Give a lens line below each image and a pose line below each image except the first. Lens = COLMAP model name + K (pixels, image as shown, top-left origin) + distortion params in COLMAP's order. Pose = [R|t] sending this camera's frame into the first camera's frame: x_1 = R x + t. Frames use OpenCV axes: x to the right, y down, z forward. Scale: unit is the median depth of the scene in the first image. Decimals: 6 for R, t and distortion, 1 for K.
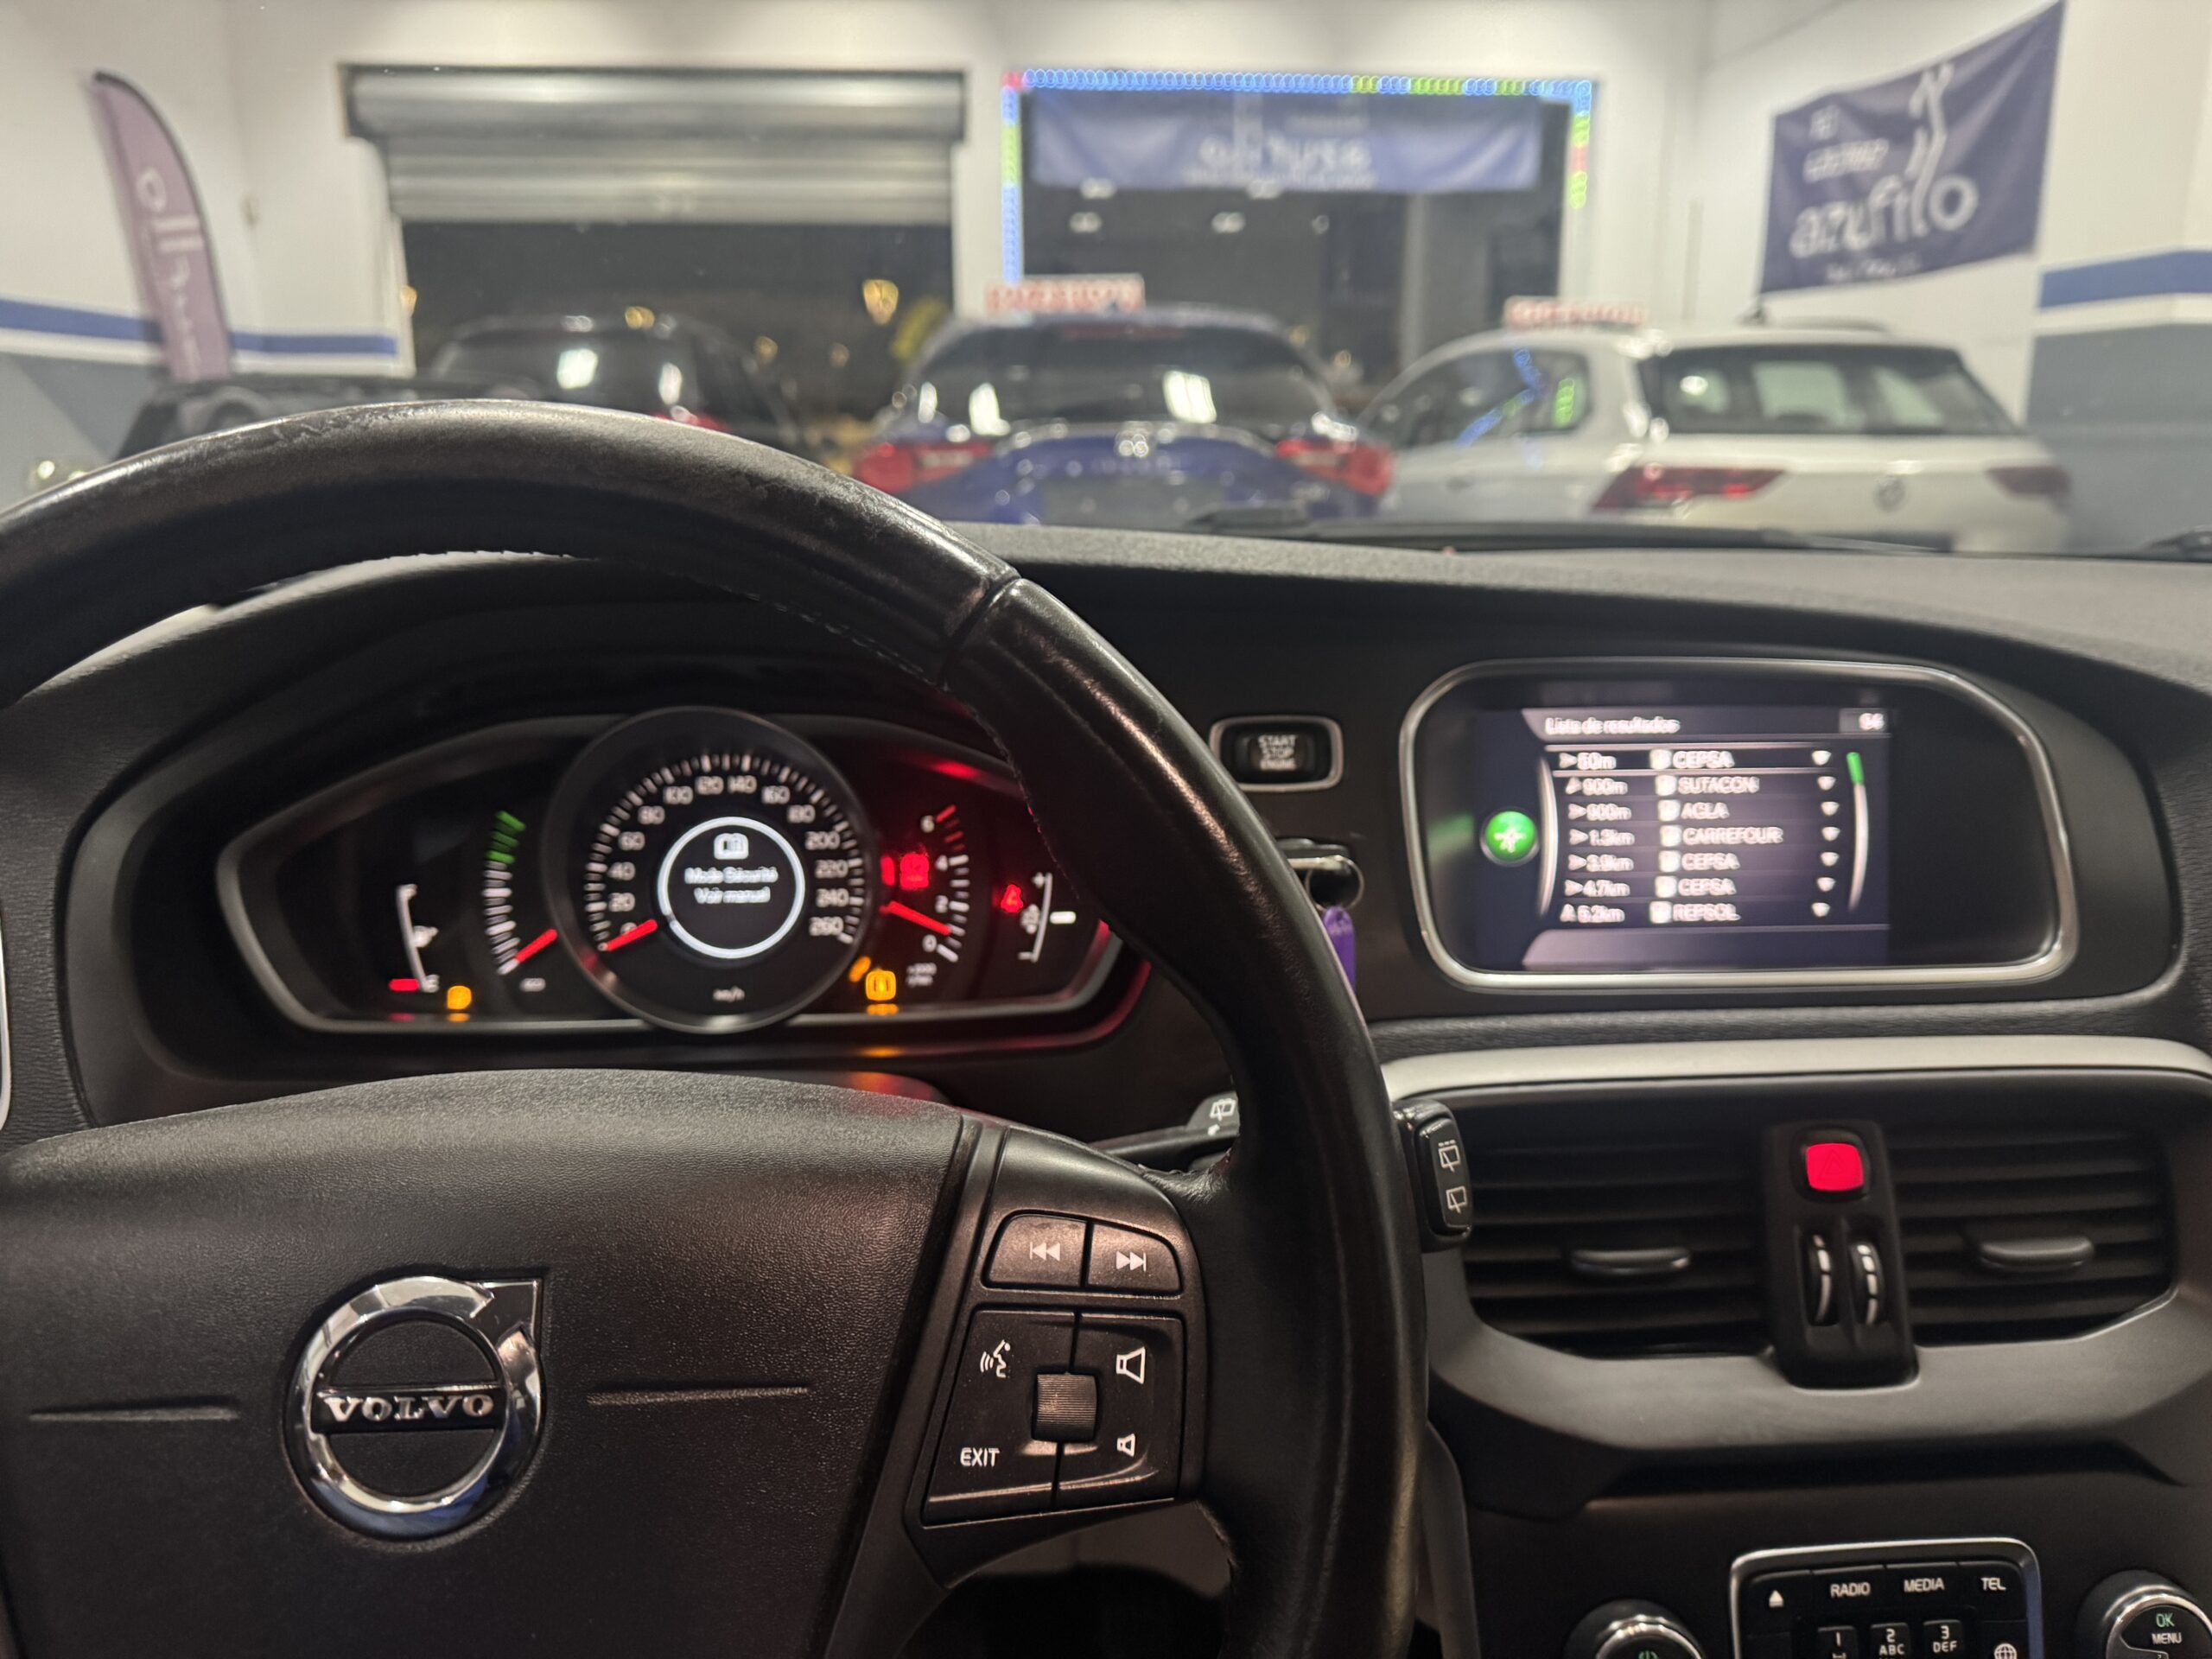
lens RADIAL K [[1584.3, 0, 1108.5], [0, 1584.3, 854.0], [0, 0, 1]] dist [-0.011738, -0.008827]
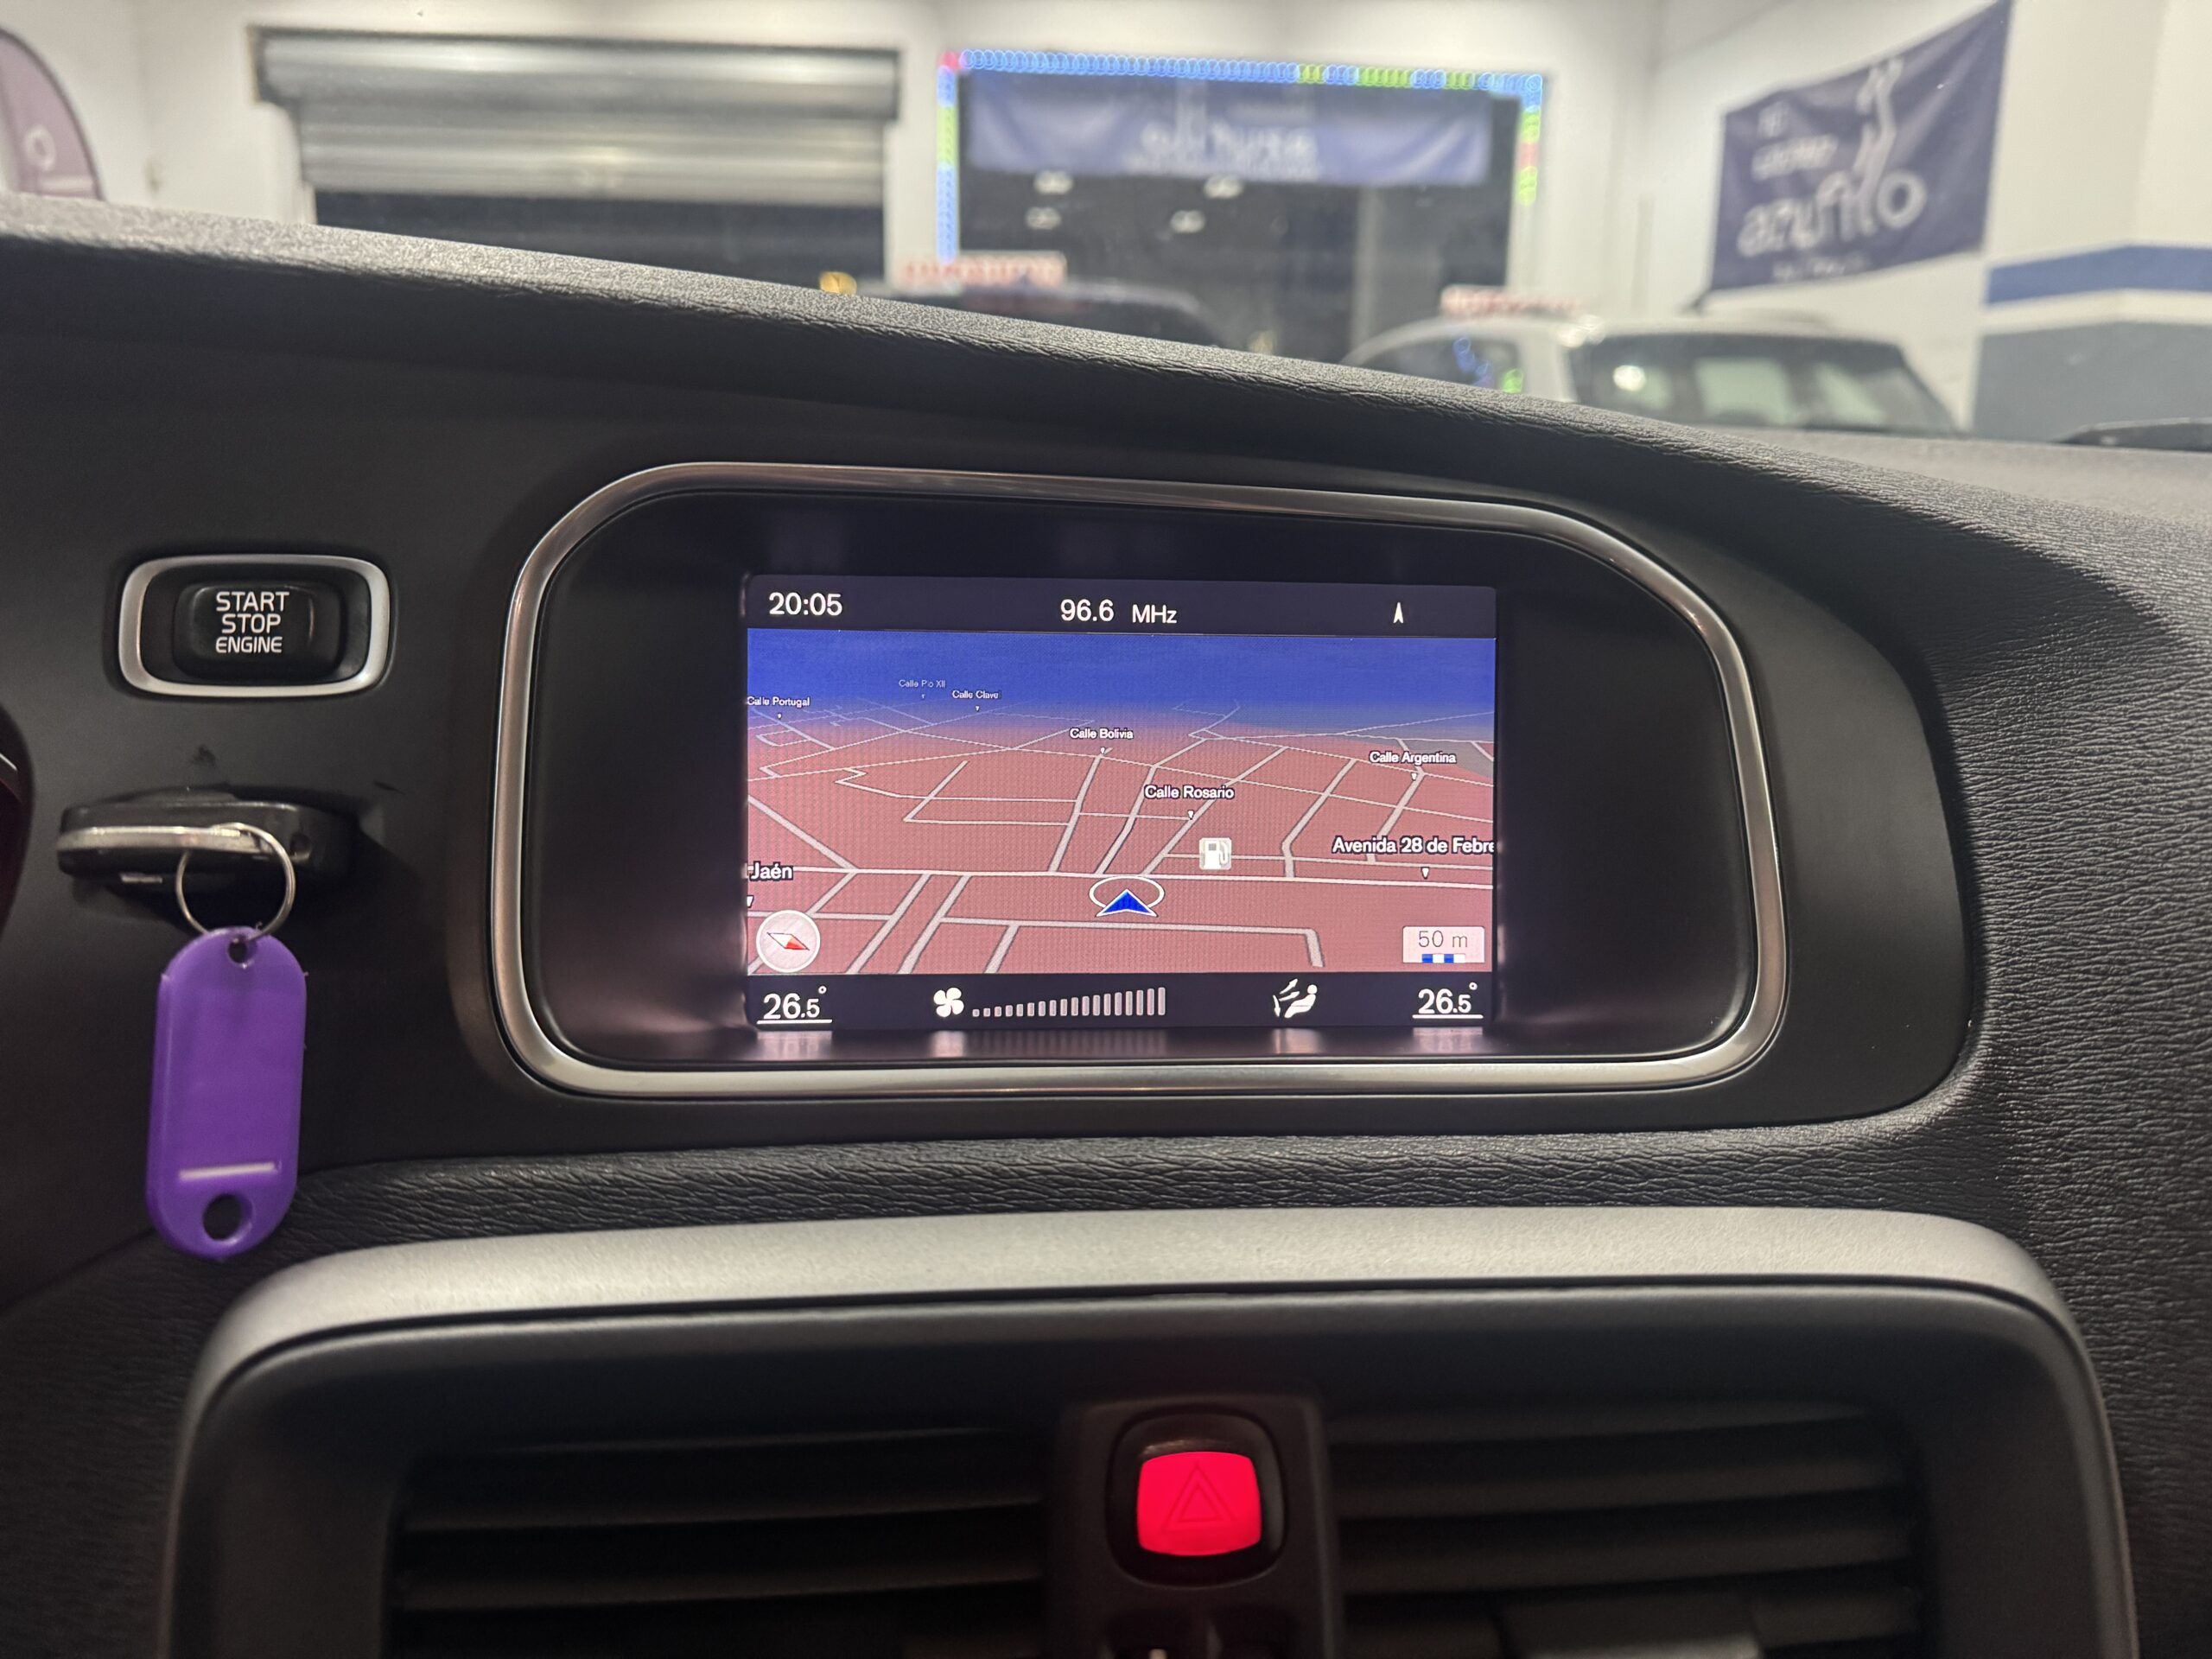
lens RADIAL K [[1590.2, 0, 1113.4], [0, 1590.2, 827.6], [0, 0, 1]] dist [-0.015525, -0.002457]
pose [[0.999633, 0.013881, 0.023272, 0.029338], [-0.013436, 0.999726, -0.019181, 0.000626], [-0.023532, 0.018861, 0.999545, 0.036900]]
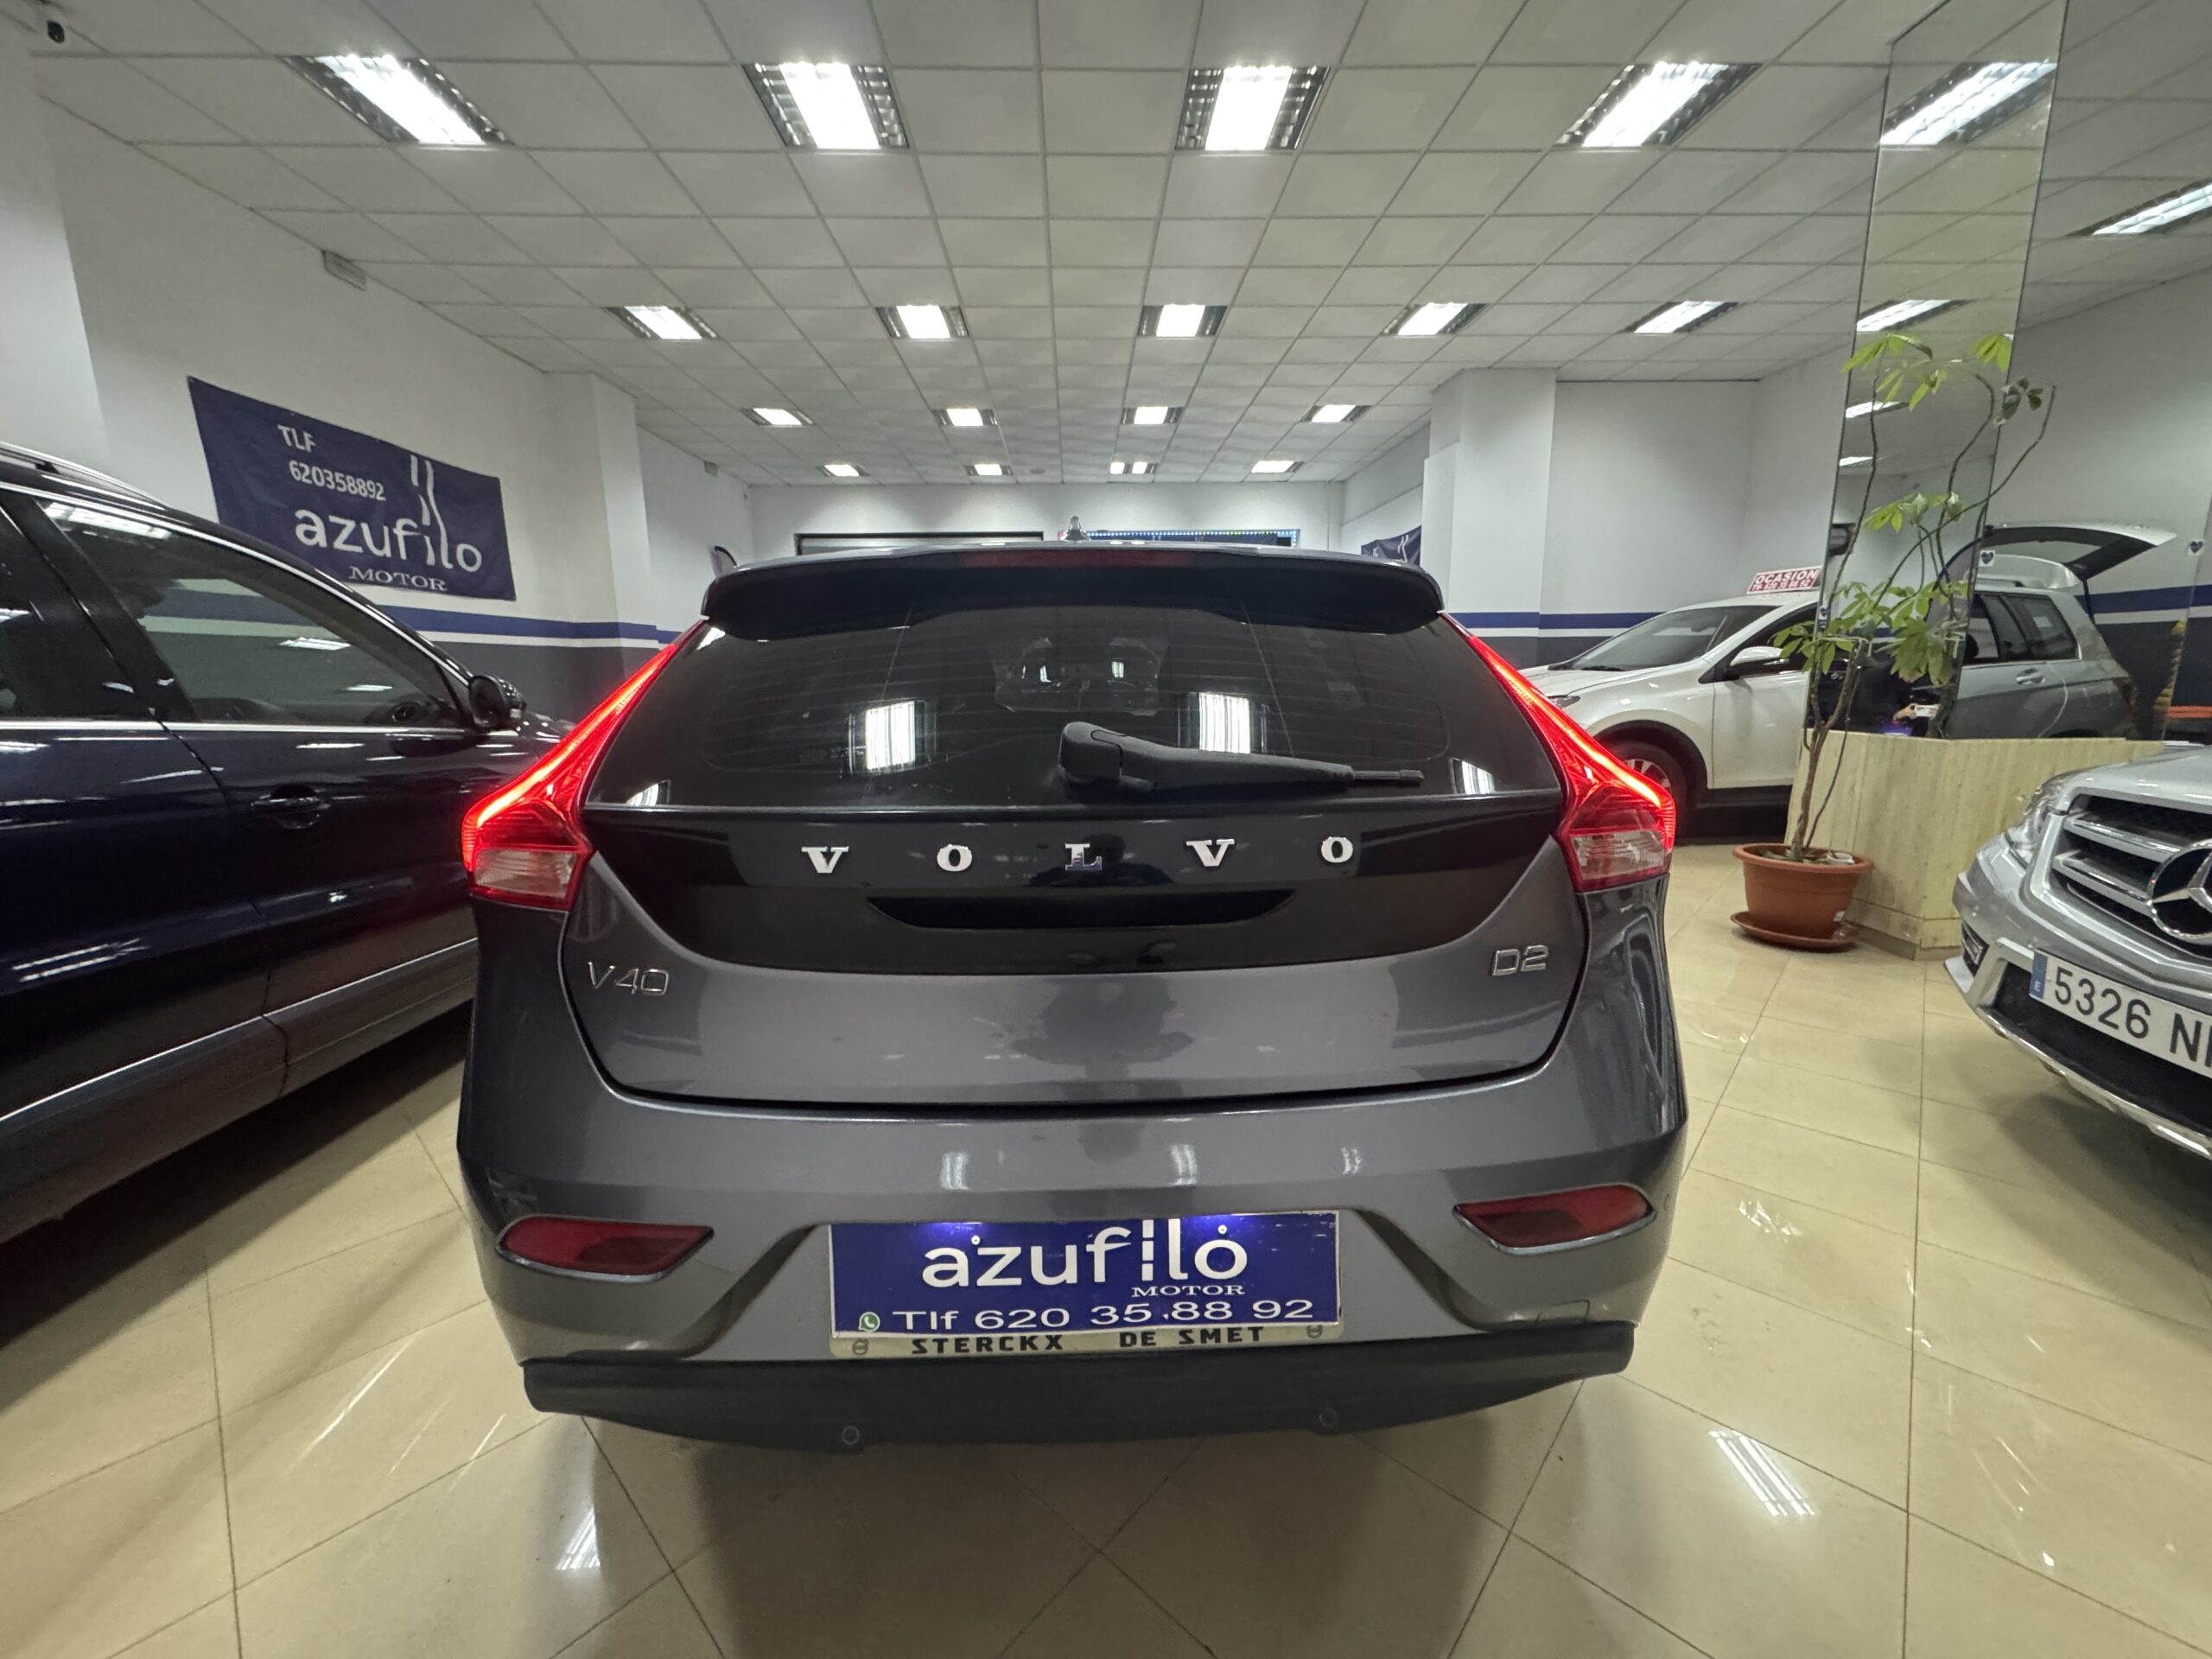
lens RADIAL K [[881.0, 0, 1104.5], [0, 881.0, 832.5], [0, 0, 1]] dist [-0.002504, 0.000000]
pose [[0.999391, -0.008125, -0.033921, 0.063422], [0.005744, 0.997552, -0.069689, 0.094099], [0.034404, 0.069452, 0.996992, -0.438090]]
